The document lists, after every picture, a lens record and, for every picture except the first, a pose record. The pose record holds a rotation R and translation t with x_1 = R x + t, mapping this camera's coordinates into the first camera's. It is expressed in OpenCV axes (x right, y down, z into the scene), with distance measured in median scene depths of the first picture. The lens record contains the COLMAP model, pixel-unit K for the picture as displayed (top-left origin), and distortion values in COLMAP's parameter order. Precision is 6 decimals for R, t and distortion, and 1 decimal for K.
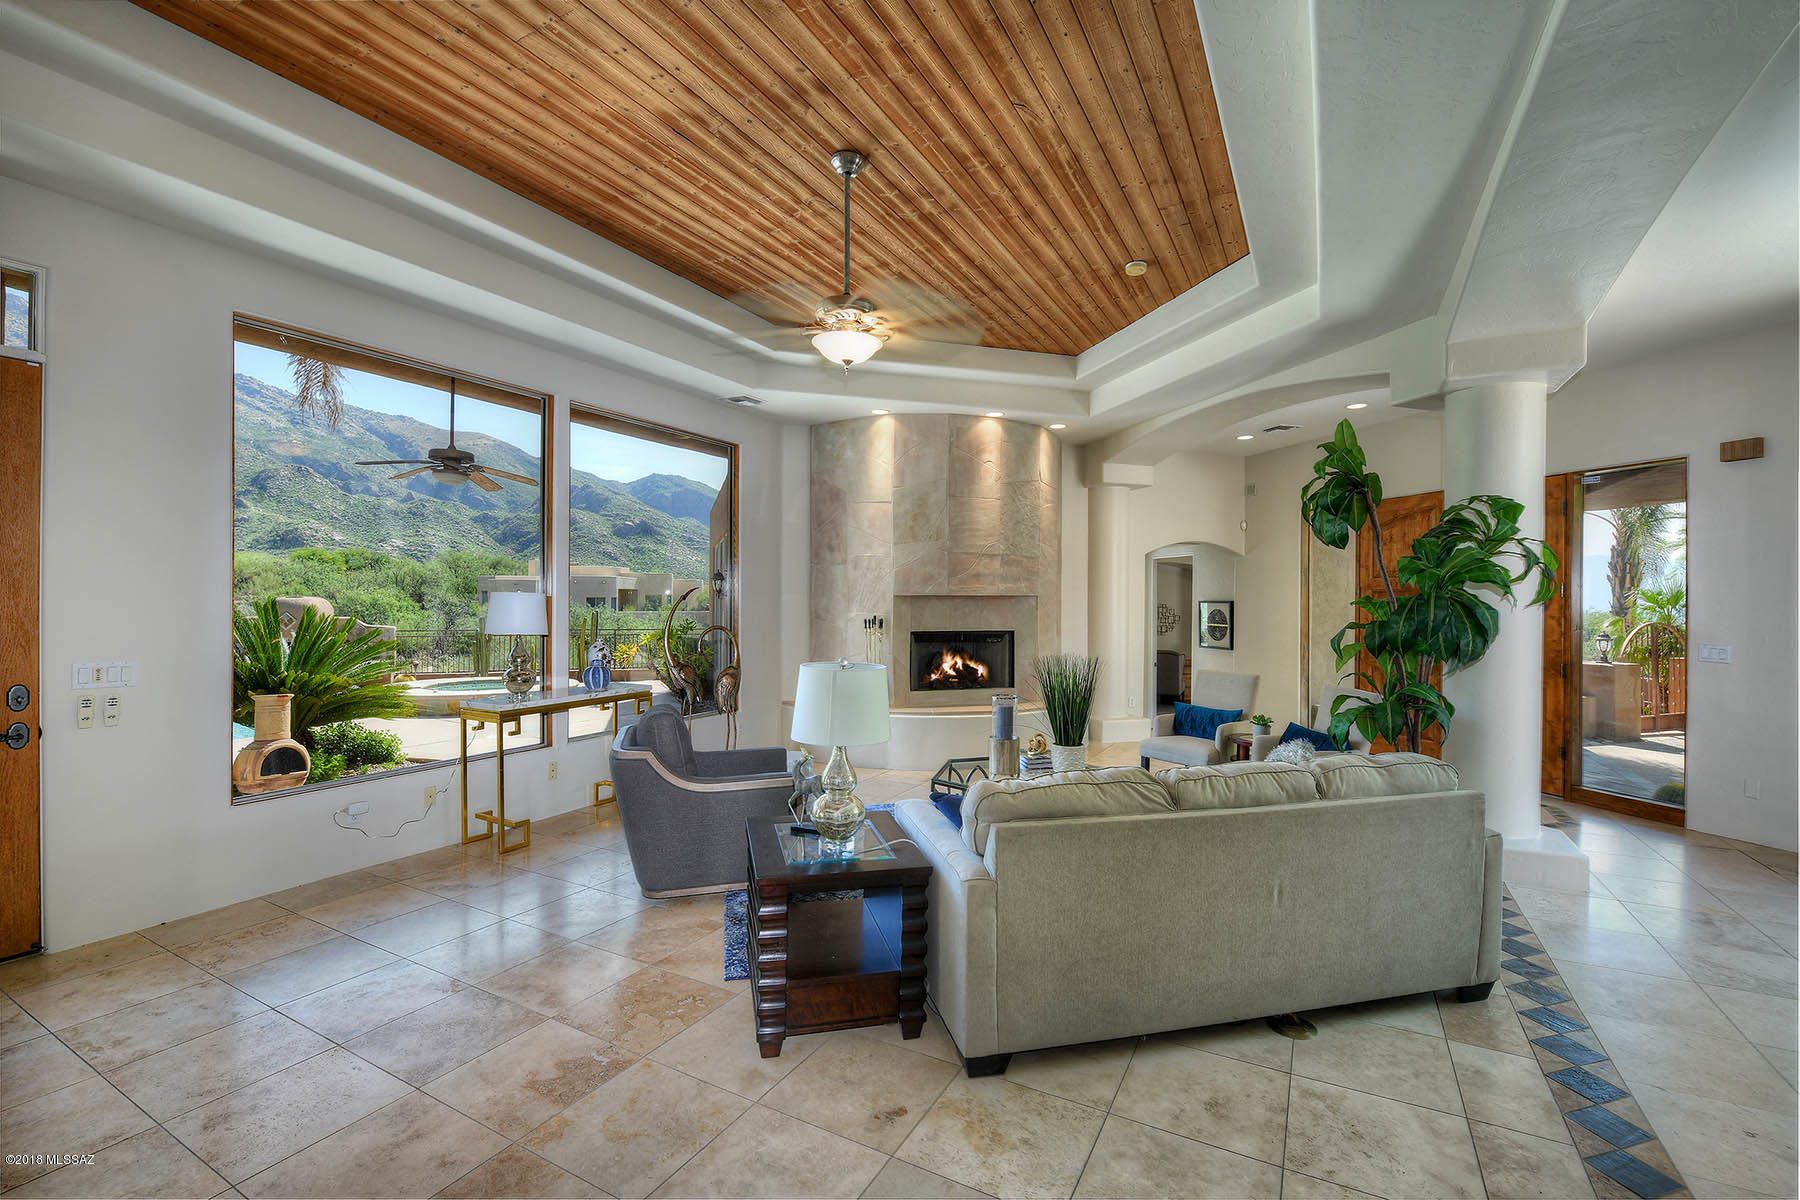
lens RADIAL K [[765.2, 0, 900.0], [0, 765.2, 600.0], [0, 0, 1]] dist [-0.001129, -0.000075]
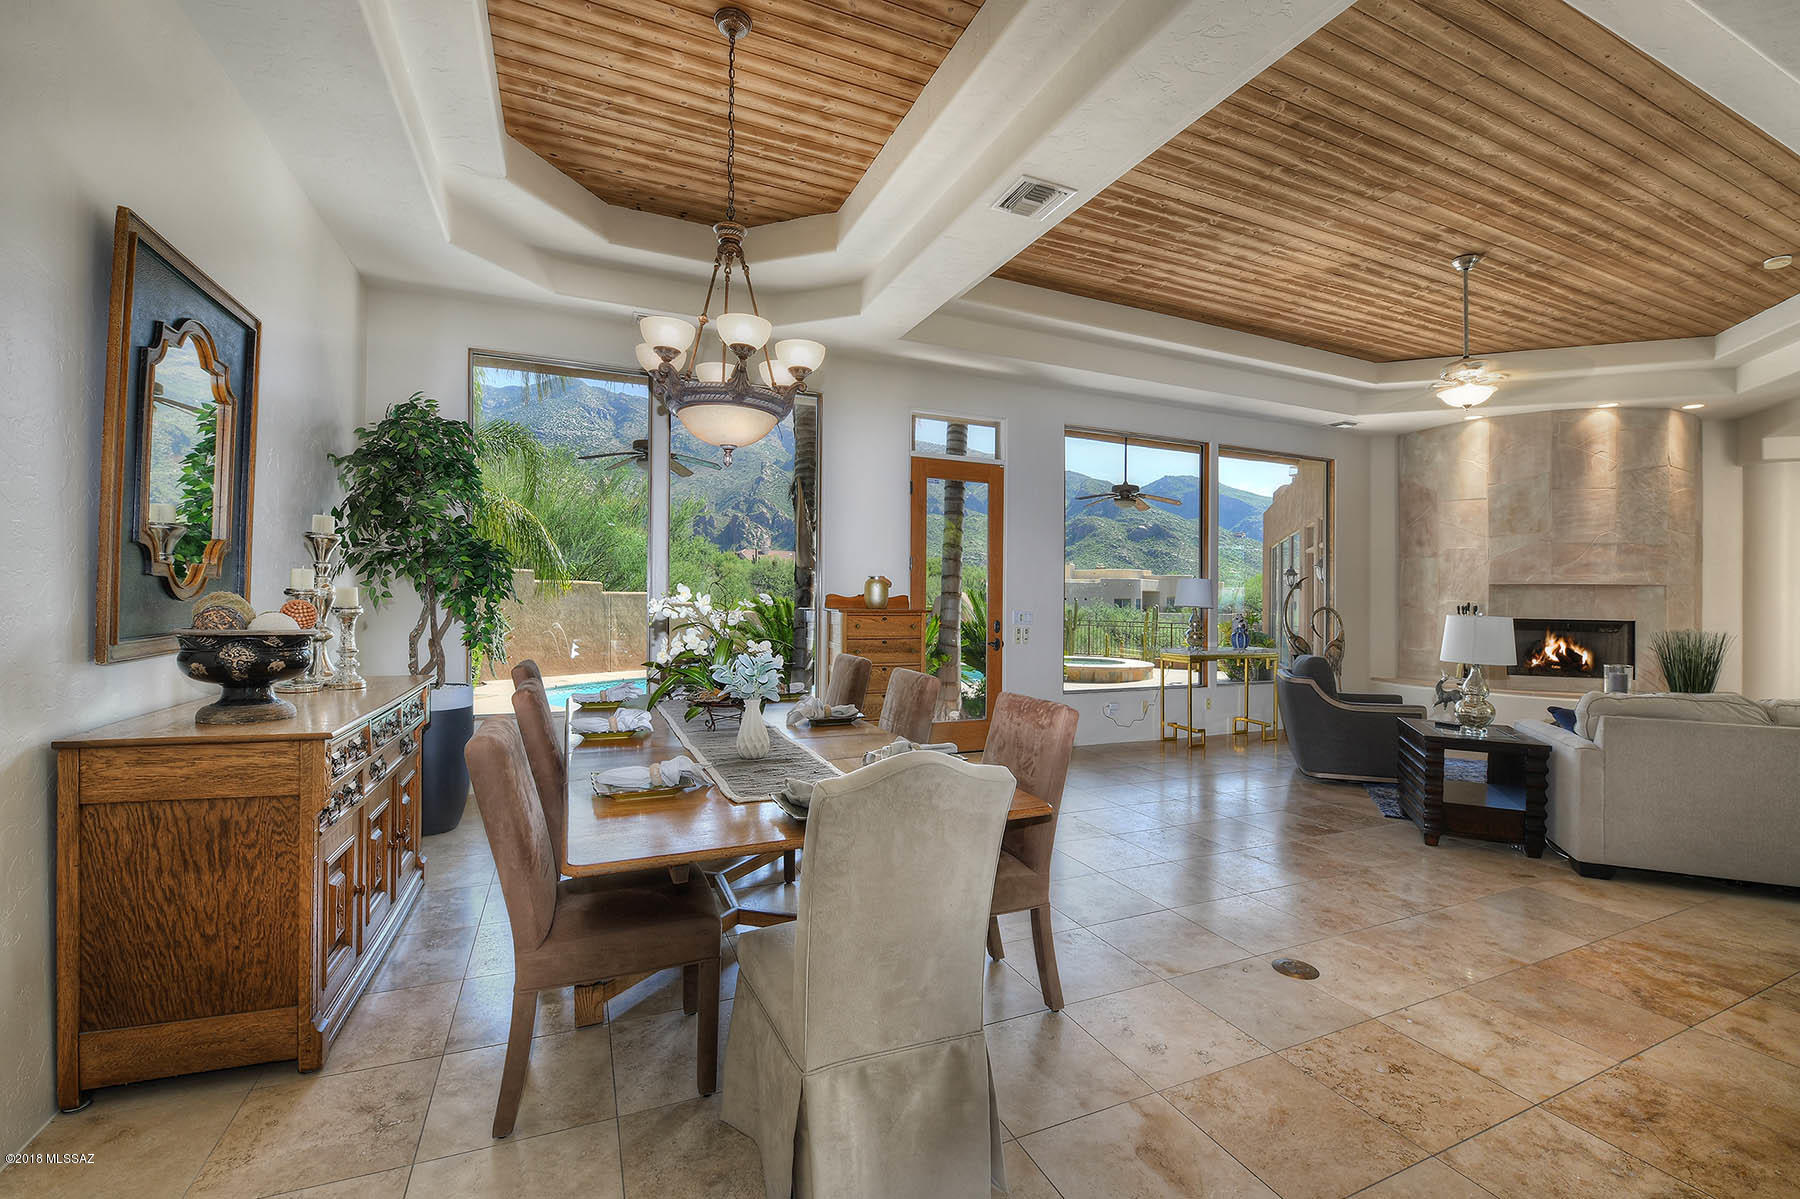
lens RADIAL K [[808.6, 0, 900.0], [0, 808.6, 599.5], [0, 0, 1]] dist [-0.023427, -0.000327]
pose [[0.819249, 0.001810, -0.573436, -0.044085], [-0.006490, 0.999960, -0.006115, 0.028131], [0.573402, 0.008731, 0.819228, -0.410512]]
